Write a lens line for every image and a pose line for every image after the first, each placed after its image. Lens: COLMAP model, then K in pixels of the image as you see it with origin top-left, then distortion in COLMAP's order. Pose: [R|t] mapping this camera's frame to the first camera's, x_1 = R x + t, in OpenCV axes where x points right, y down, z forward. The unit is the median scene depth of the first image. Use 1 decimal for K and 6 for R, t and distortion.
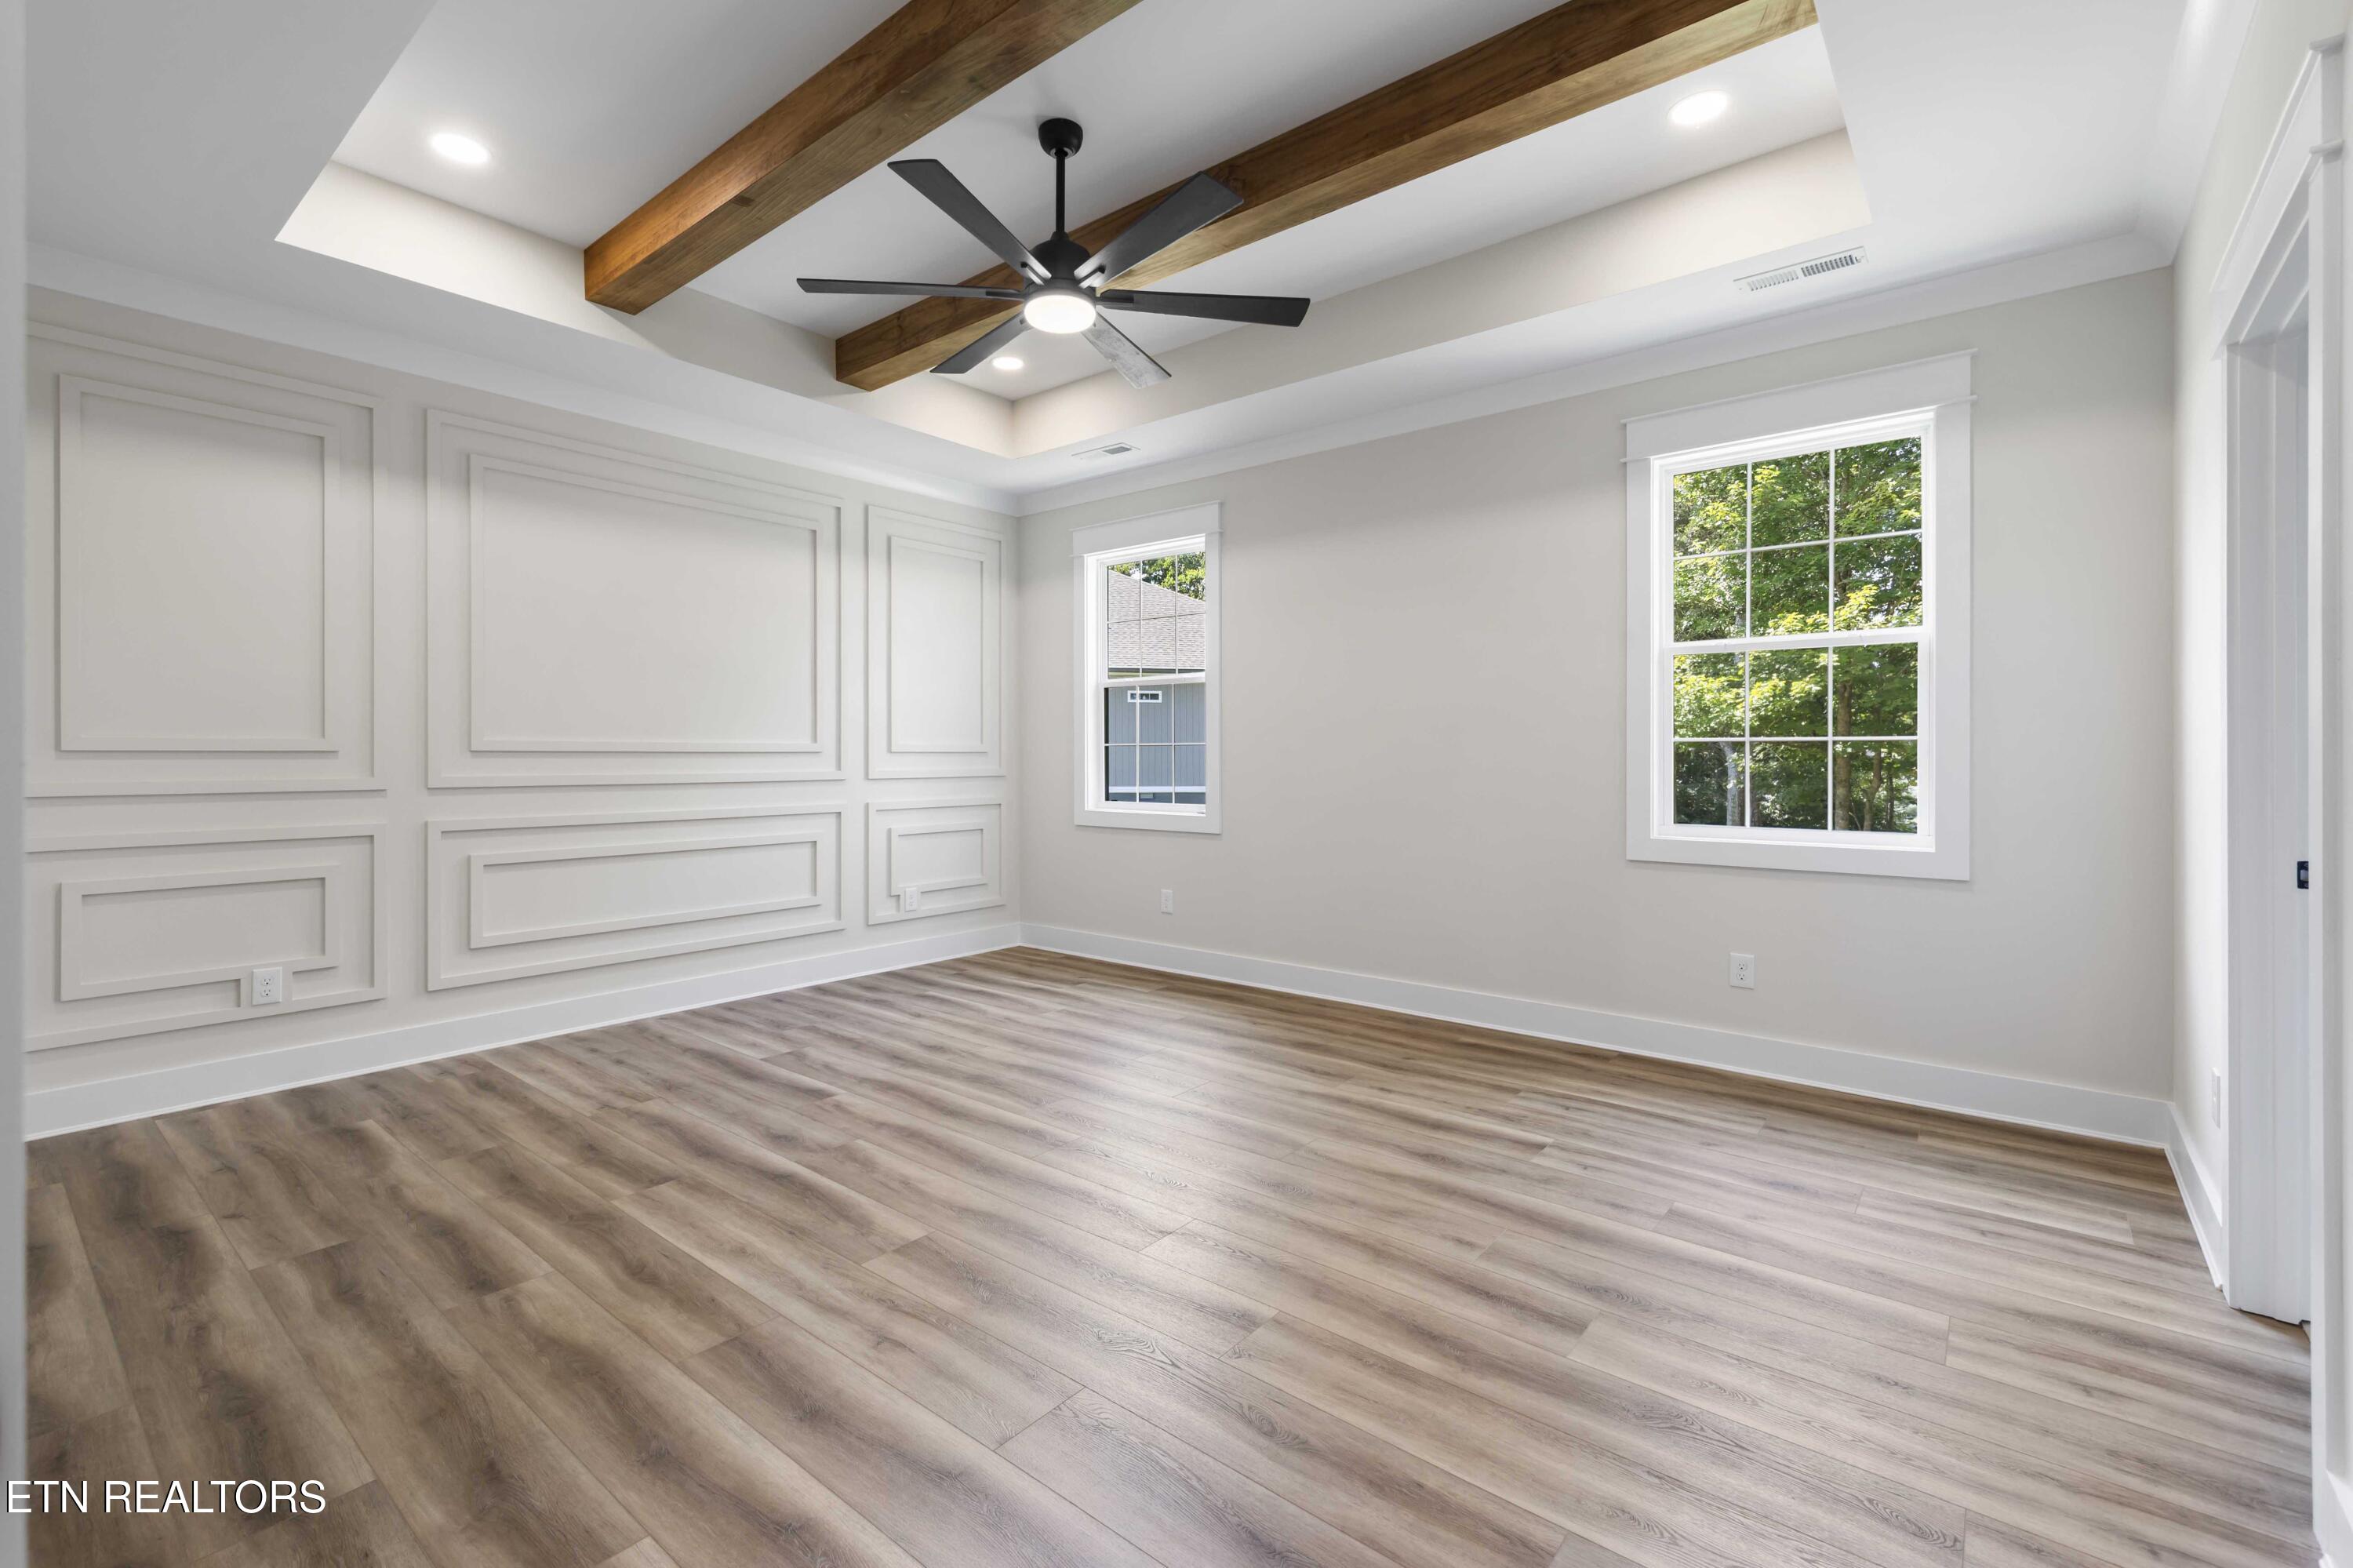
lens RADIAL K [[1088.9, 0, 1257.7], [0, 1088.9, 728.7], [0, 0, 1]] dist [-0.000054, 0.000707]
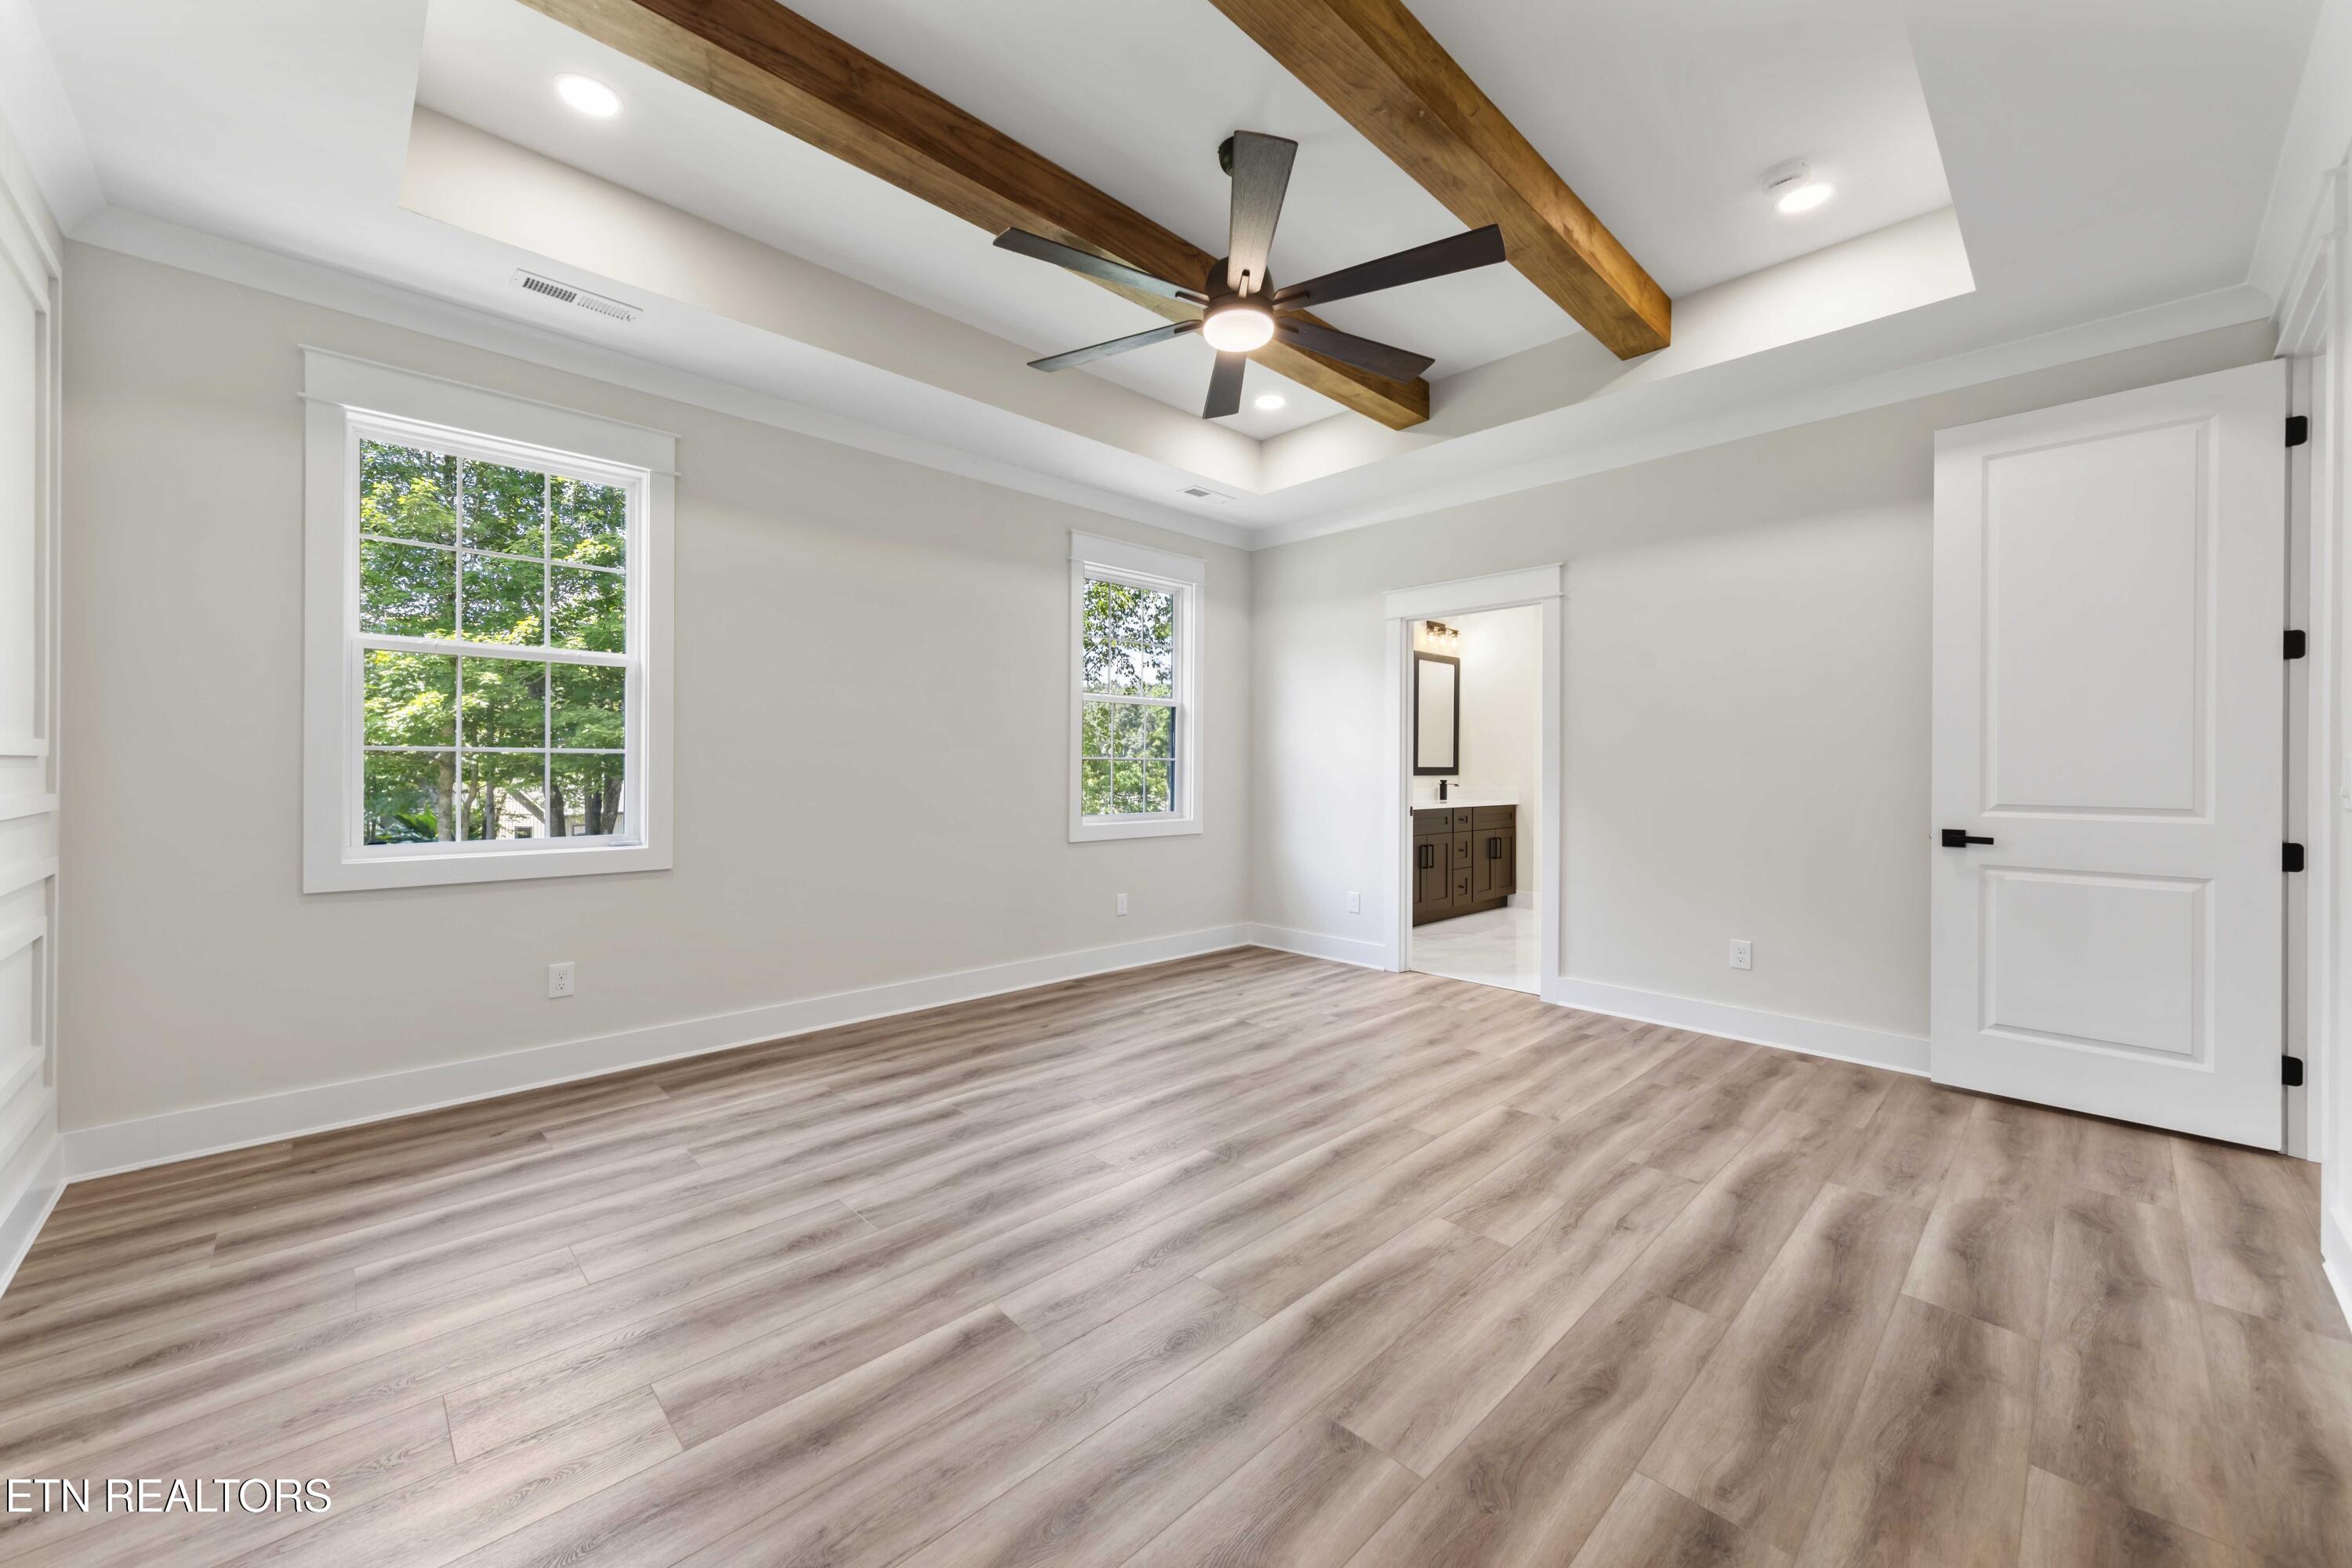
lens RADIAL K [[921.4, 0, 1181.5], [0, 921.4, 770.7], [0, 0, 1]] dist [0.002419, -0.000096]
pose [[0.113188, -0.004773, 0.993562, -1.071106], [-0.019853, 0.999778, 0.007065, 0.043975], [-0.993375, -0.020525, 0.113068, 1.044915]]
